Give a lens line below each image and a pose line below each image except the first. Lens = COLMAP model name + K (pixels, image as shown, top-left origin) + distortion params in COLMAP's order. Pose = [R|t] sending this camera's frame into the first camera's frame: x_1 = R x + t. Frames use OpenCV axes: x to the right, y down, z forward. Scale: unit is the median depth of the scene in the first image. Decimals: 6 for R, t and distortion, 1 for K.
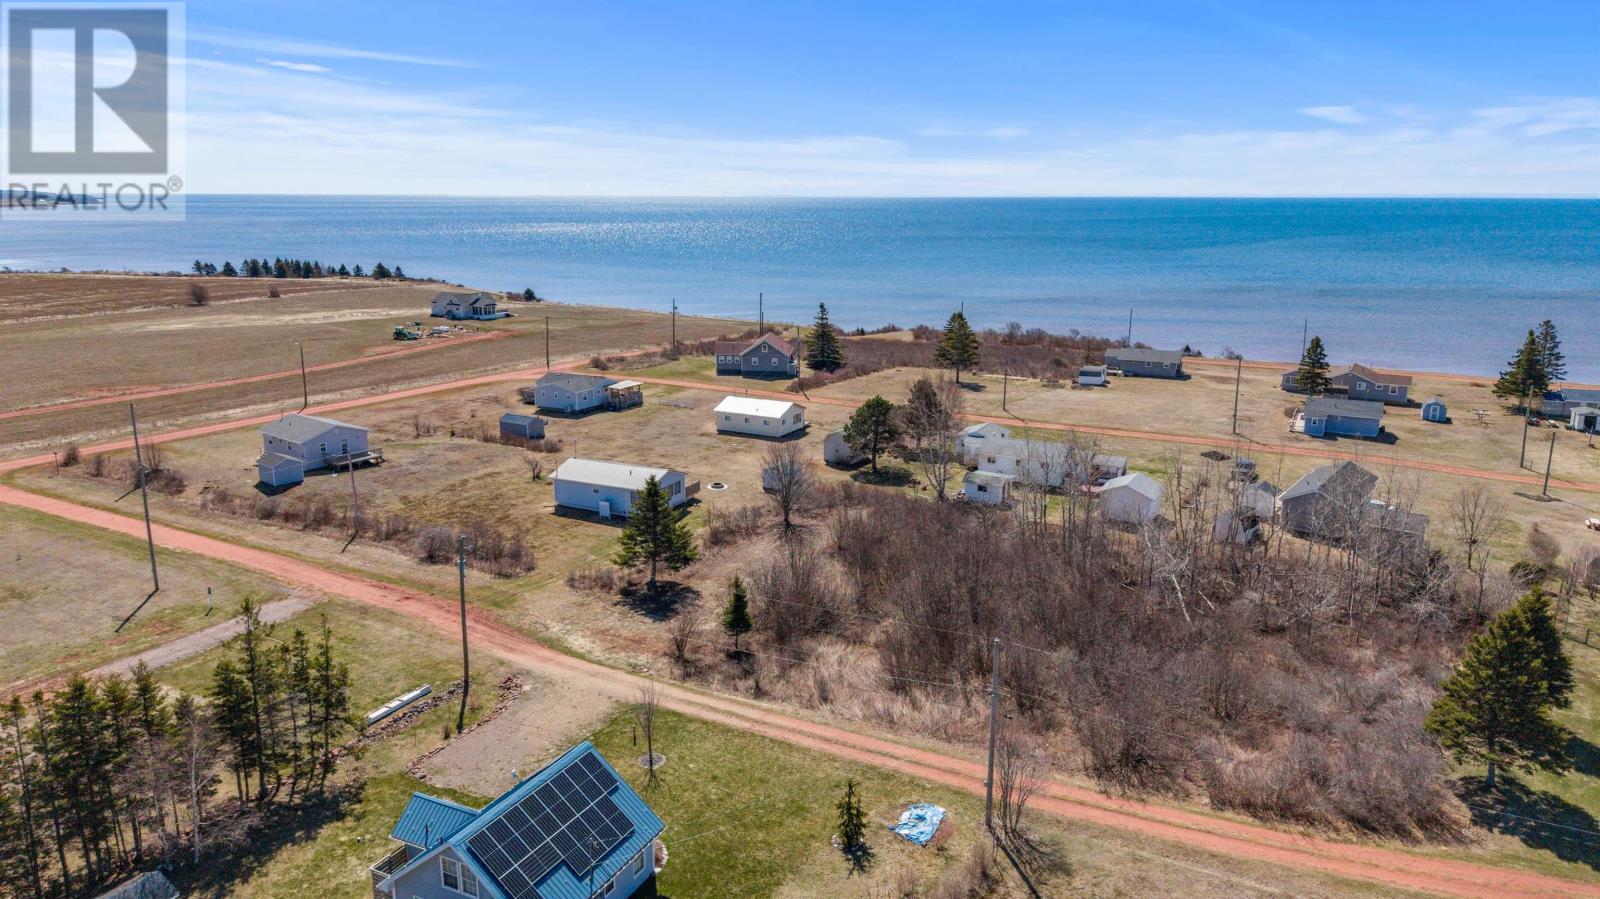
lens RADIAL K [[1066.7, 0, 801.9], [0, 1066.7, 459.3], [0, 0, 1]] dist [0.008350, 0.003772]
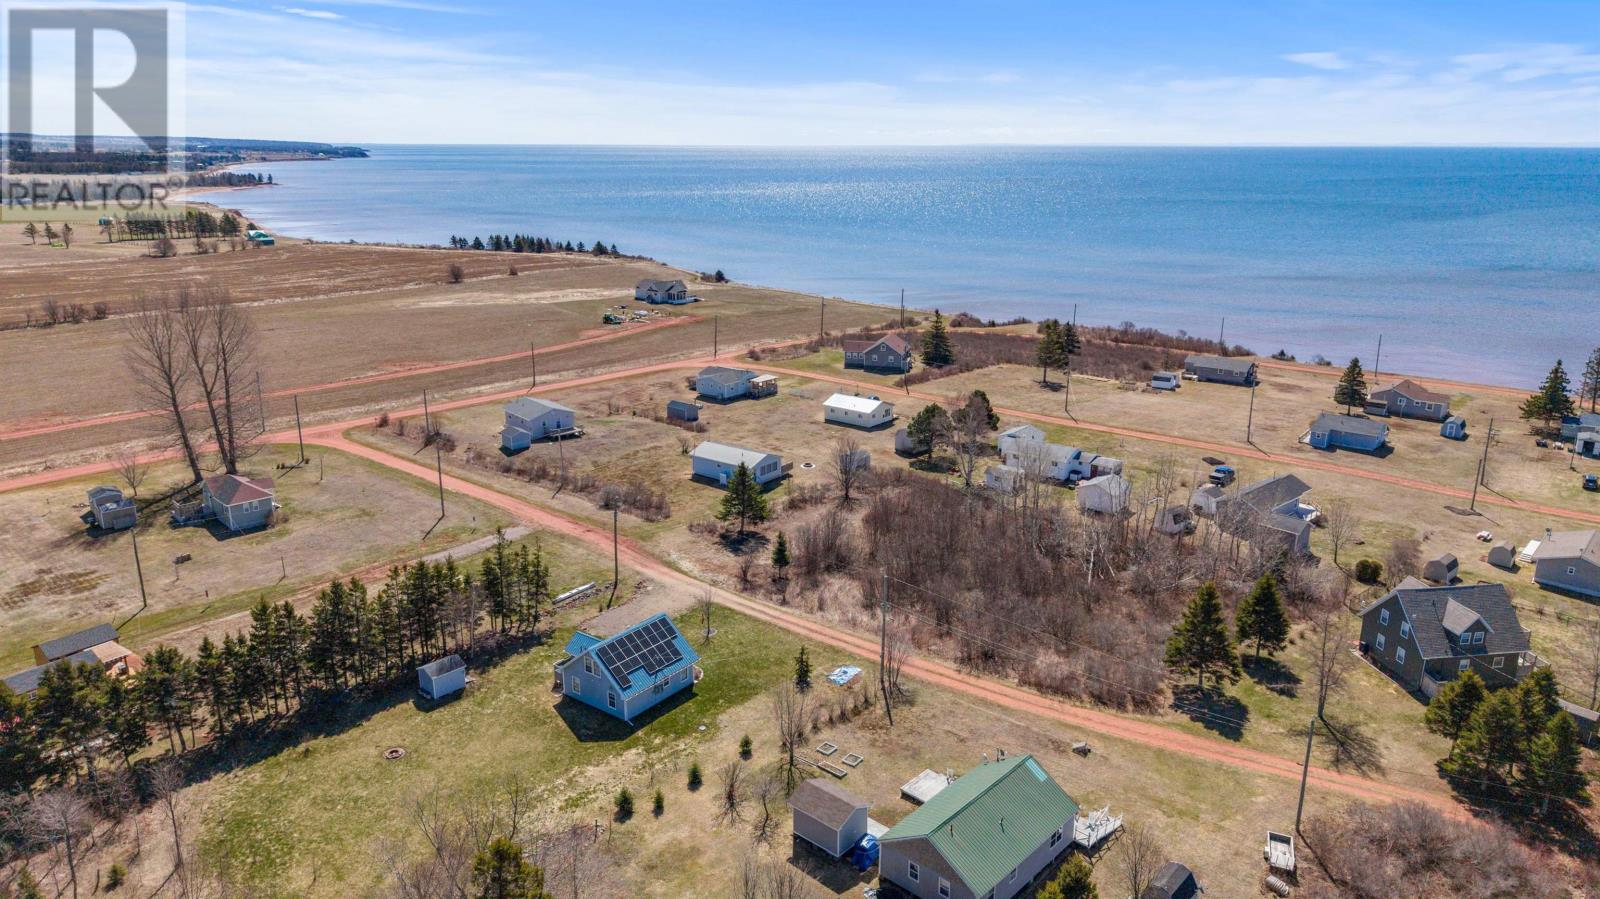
lens RADIAL K [[1062.4, 0, 802.5], [0, 1062.4, 457.2], [0, 0, 1]] dist [0.105506, -0.160321]
pose [[0.981067, 0.054068, -0.185966, 0.184817], [-0.045888, 0.997792, 0.048013, -0.055964], [0.188151, -0.038570, 0.981382, -0.394166]]
